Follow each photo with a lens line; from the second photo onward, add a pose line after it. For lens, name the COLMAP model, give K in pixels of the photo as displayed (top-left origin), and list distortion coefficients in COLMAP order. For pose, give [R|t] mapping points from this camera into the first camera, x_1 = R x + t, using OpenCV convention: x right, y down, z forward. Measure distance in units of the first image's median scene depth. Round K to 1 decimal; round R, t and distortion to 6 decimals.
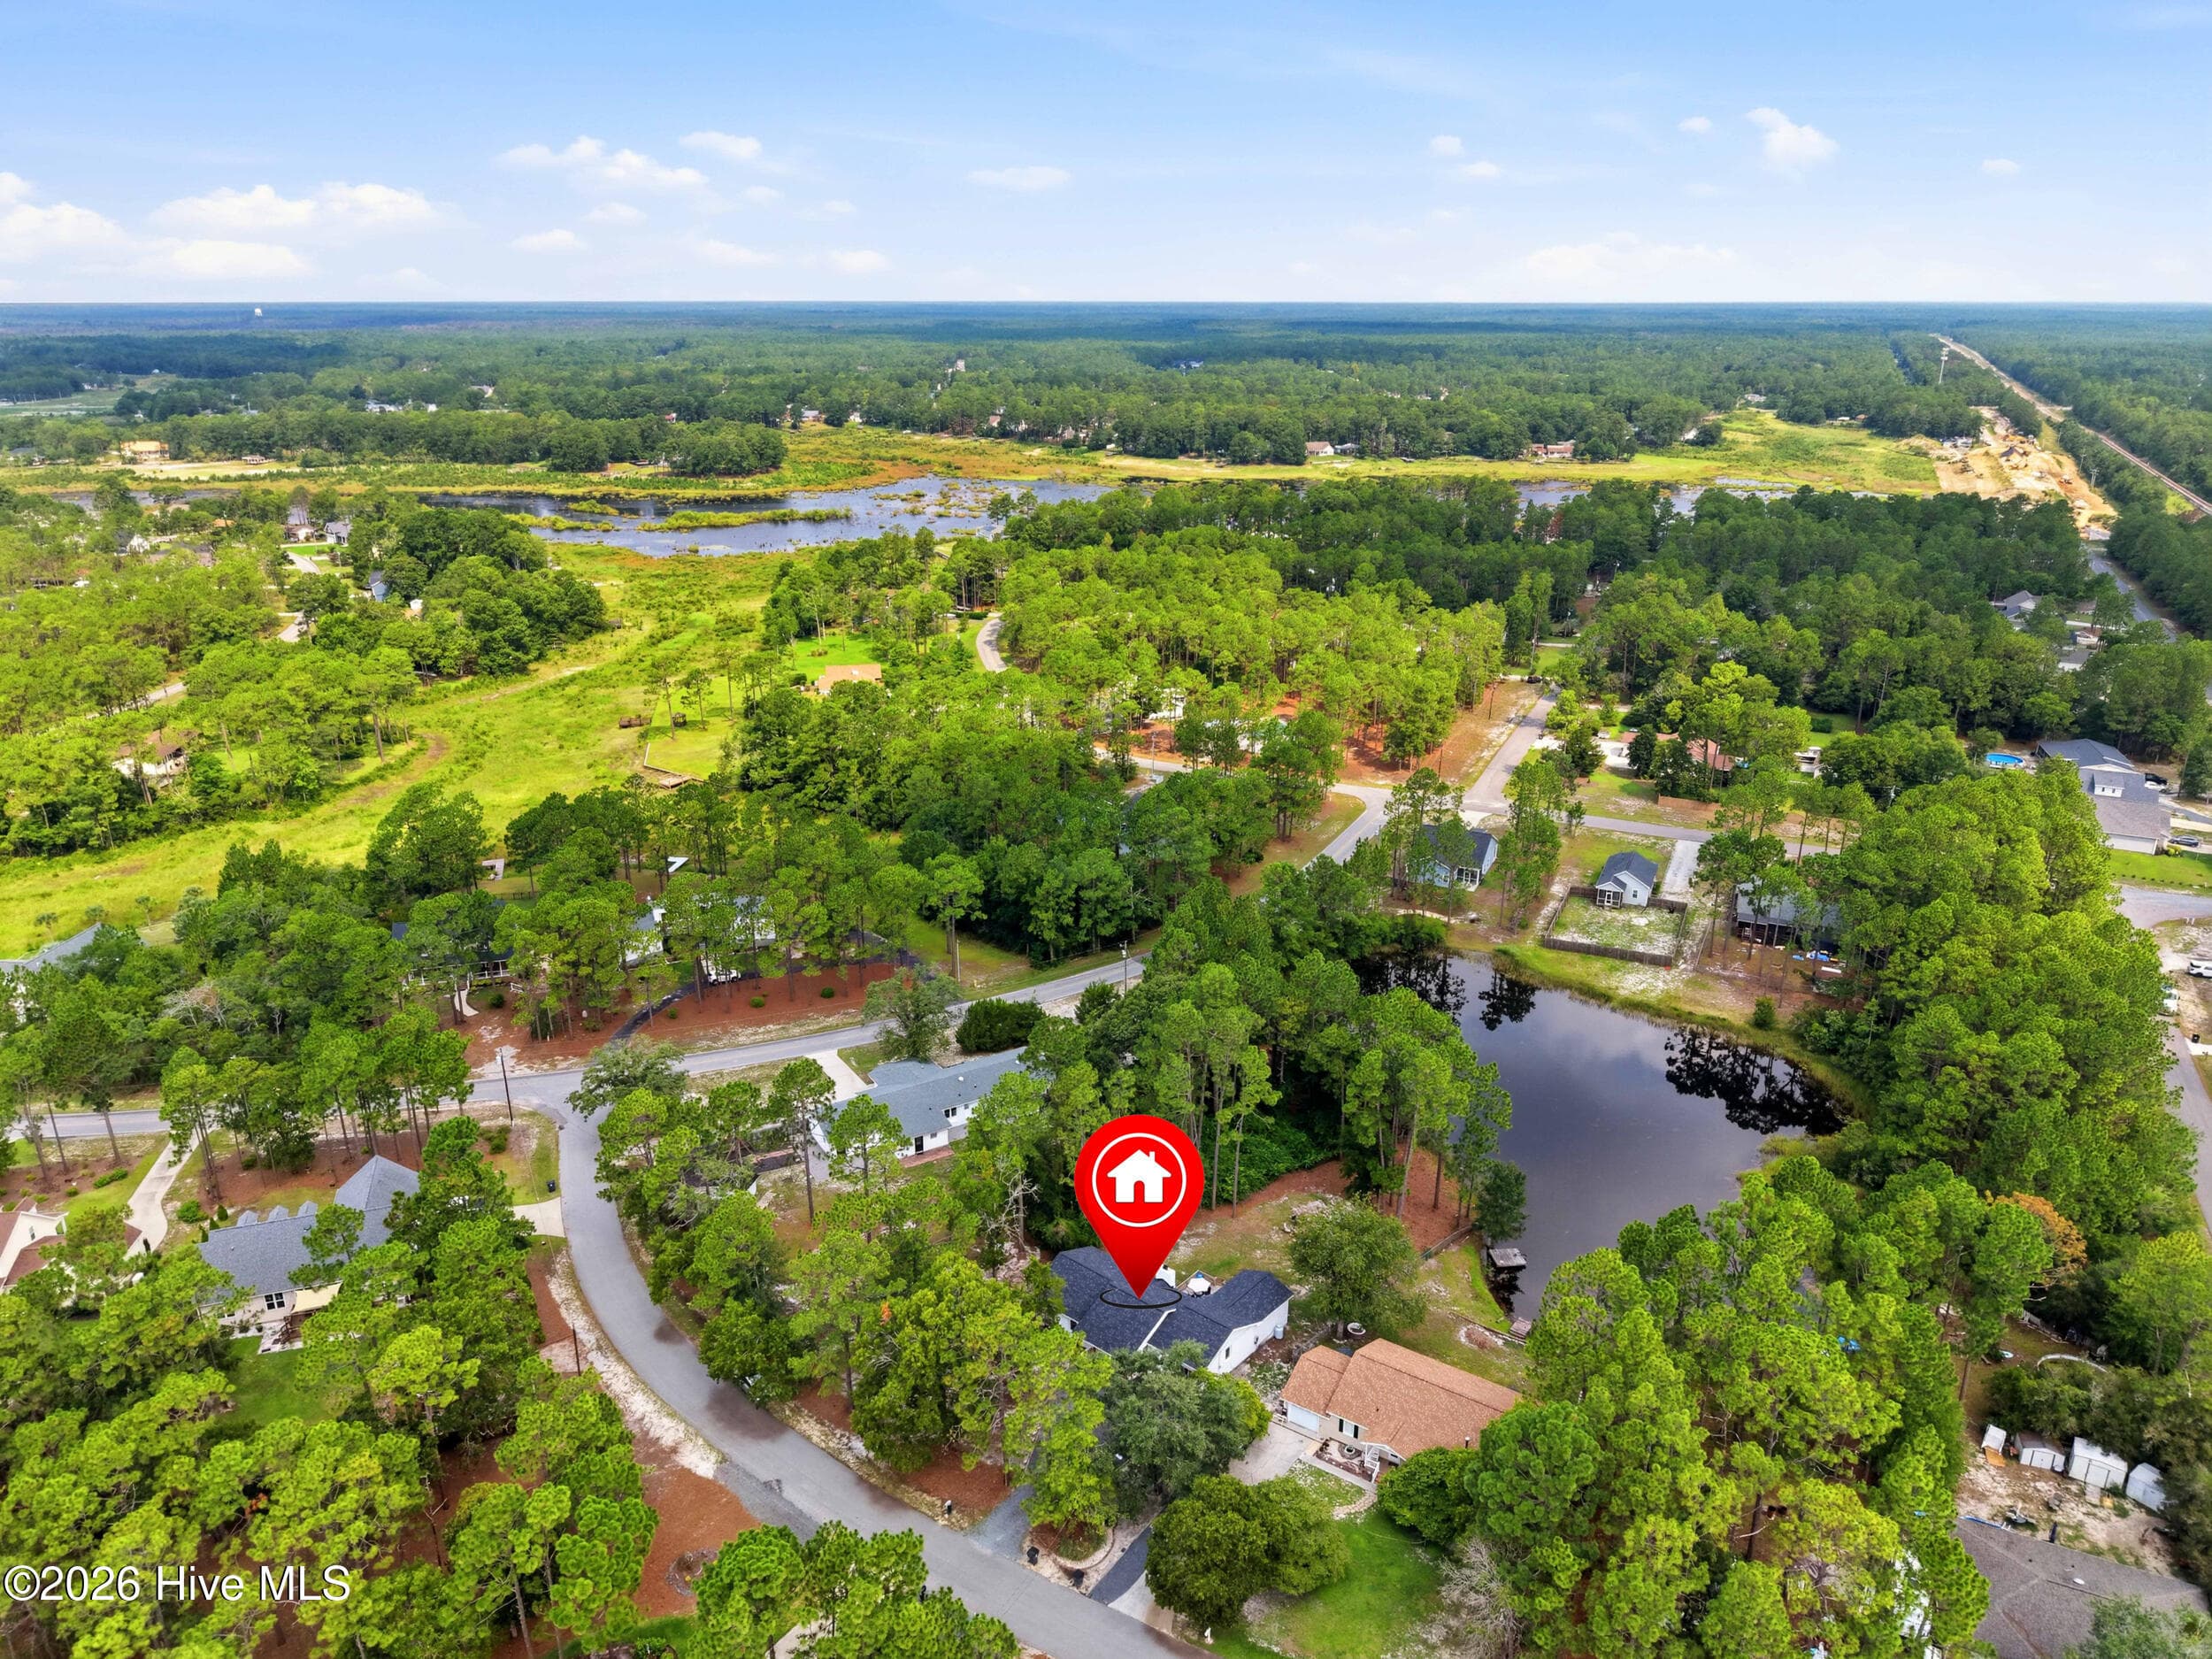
lens RADIAL K [[1499.3, 0, 1101.5], [0, 1499.3, 830.2], [0, 0, 1]] dist [0.036035, -0.031642]
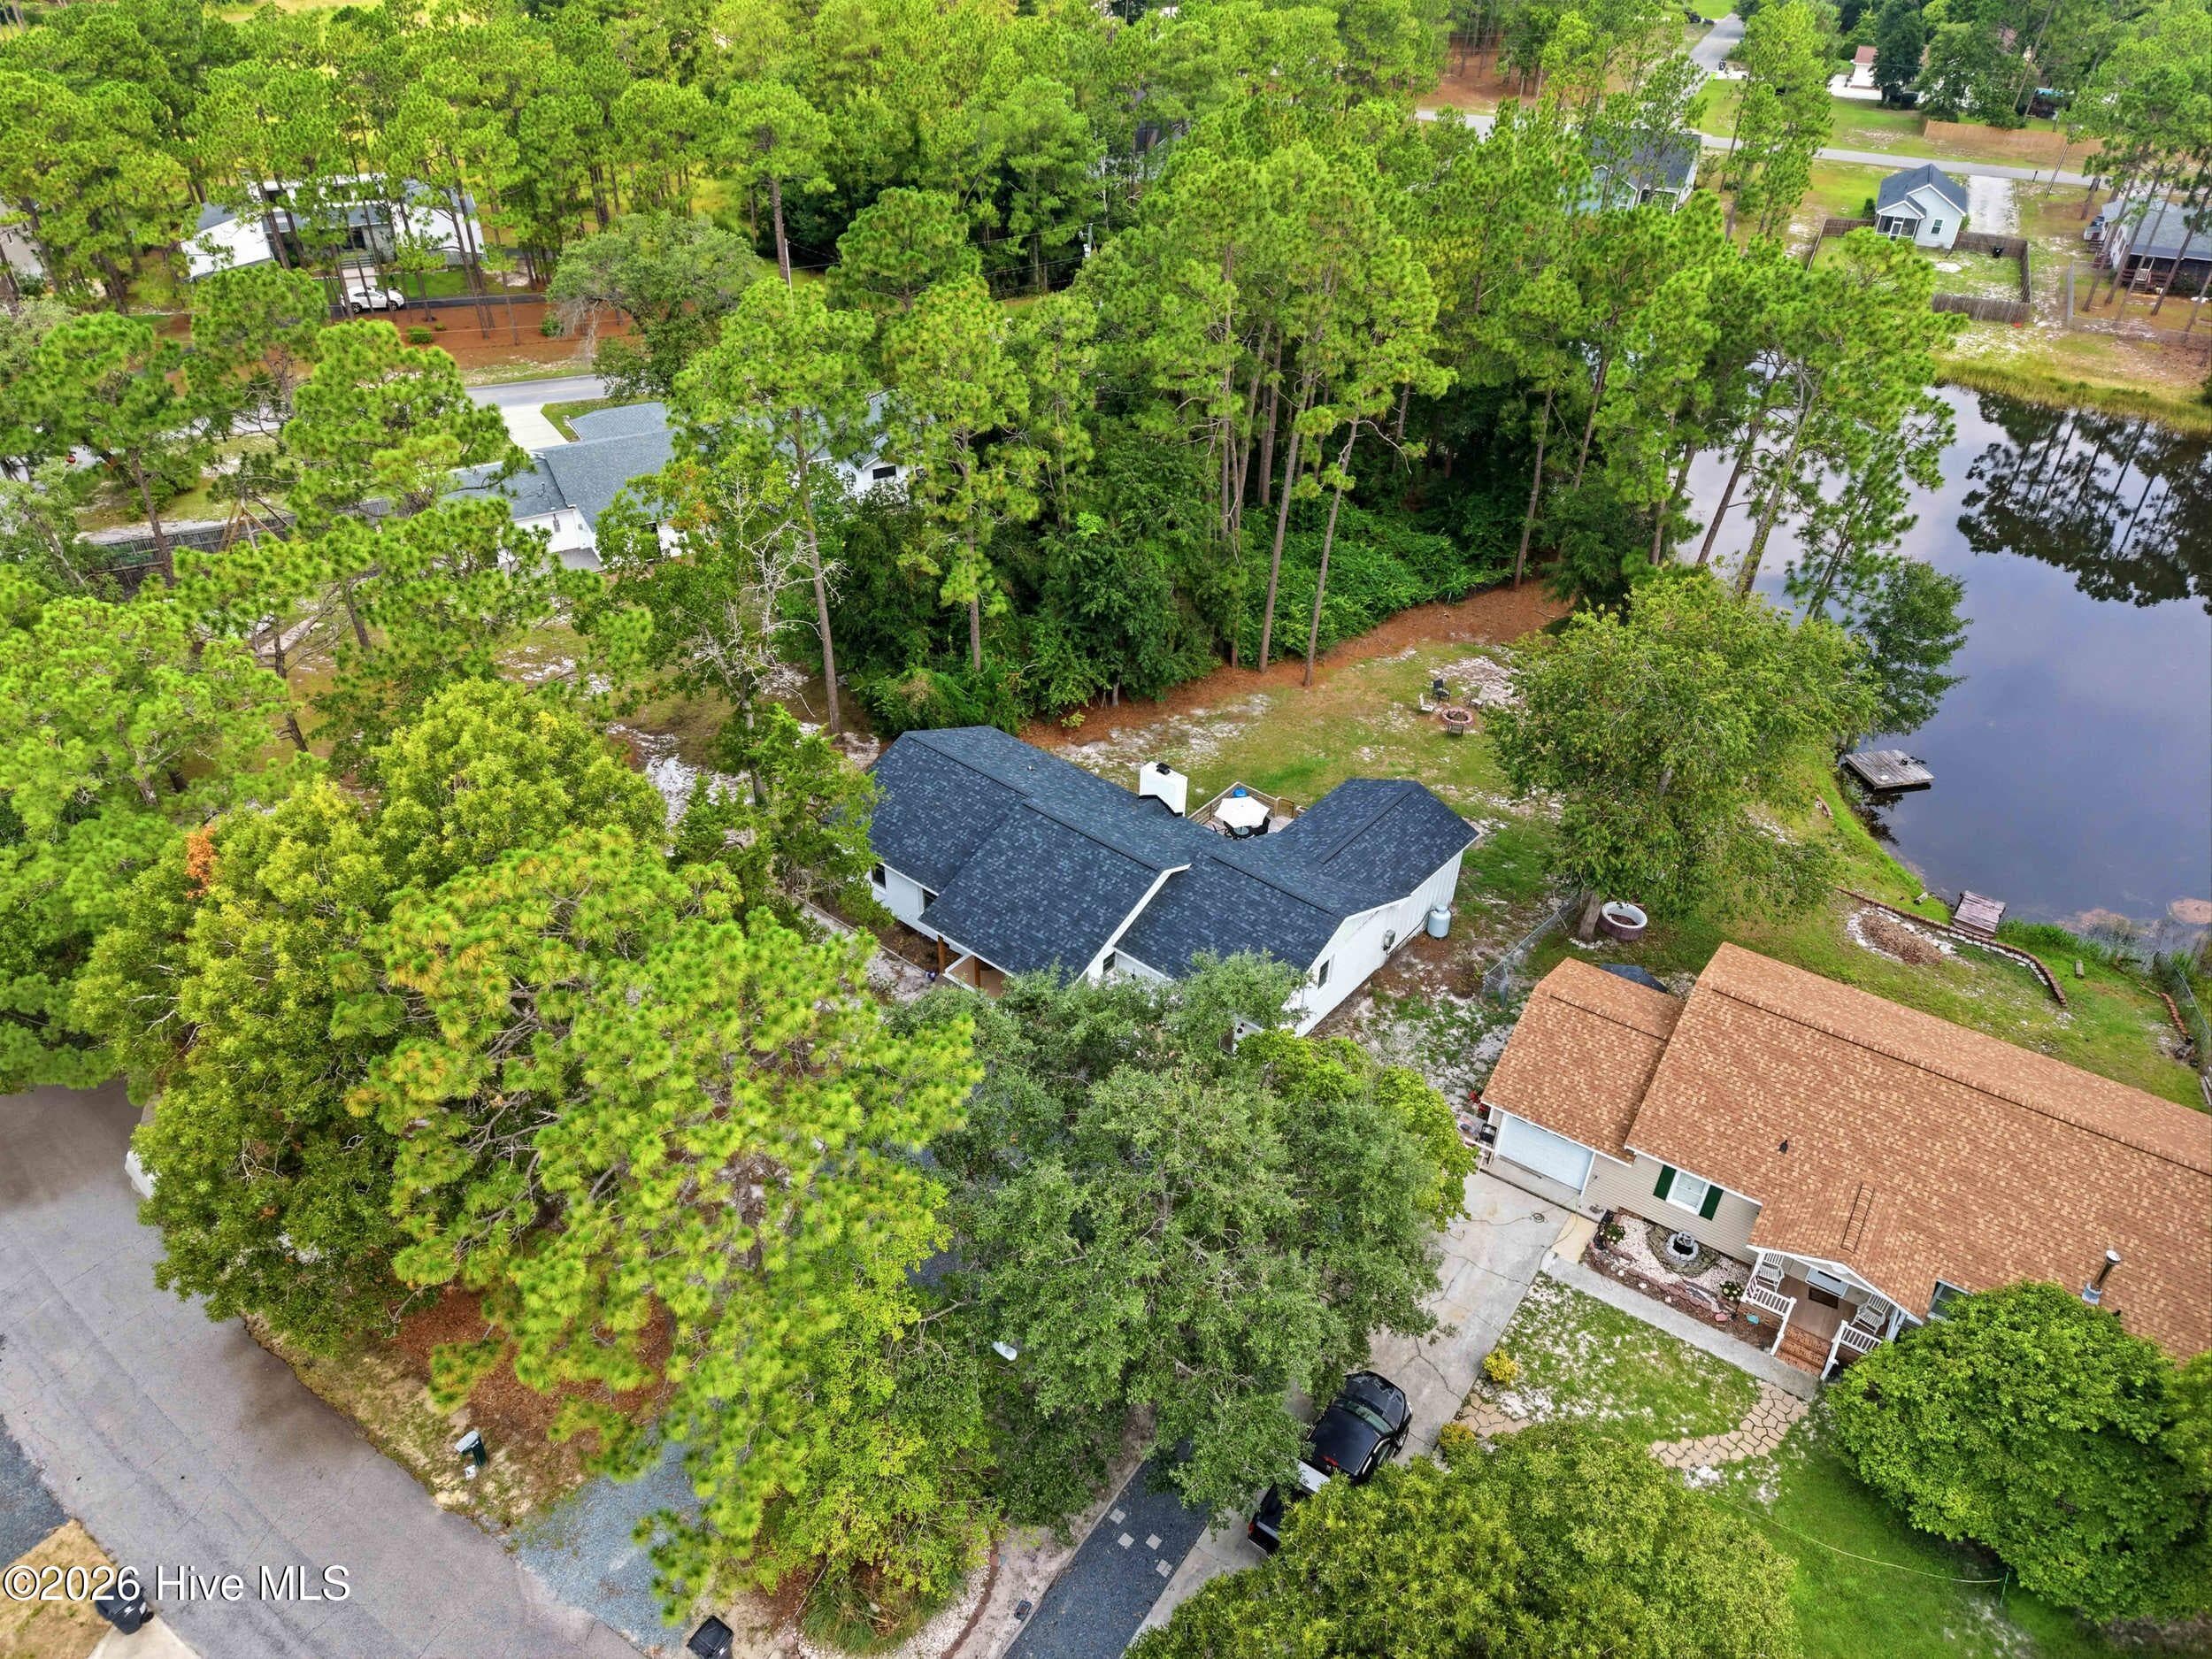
lens RADIAL K [[1499.3, 0, 1118.8], [0, 1499.3, 830.9], [0, 0, 1]] dist [0.036035, -0.031642]
pose [[0.999555, 0.009374, 0.028328, 0.019924], [-0.016709, 0.962405, 0.271104, 0.203353], [-0.024722, -0.271456, 0.962133, 0.625831]]
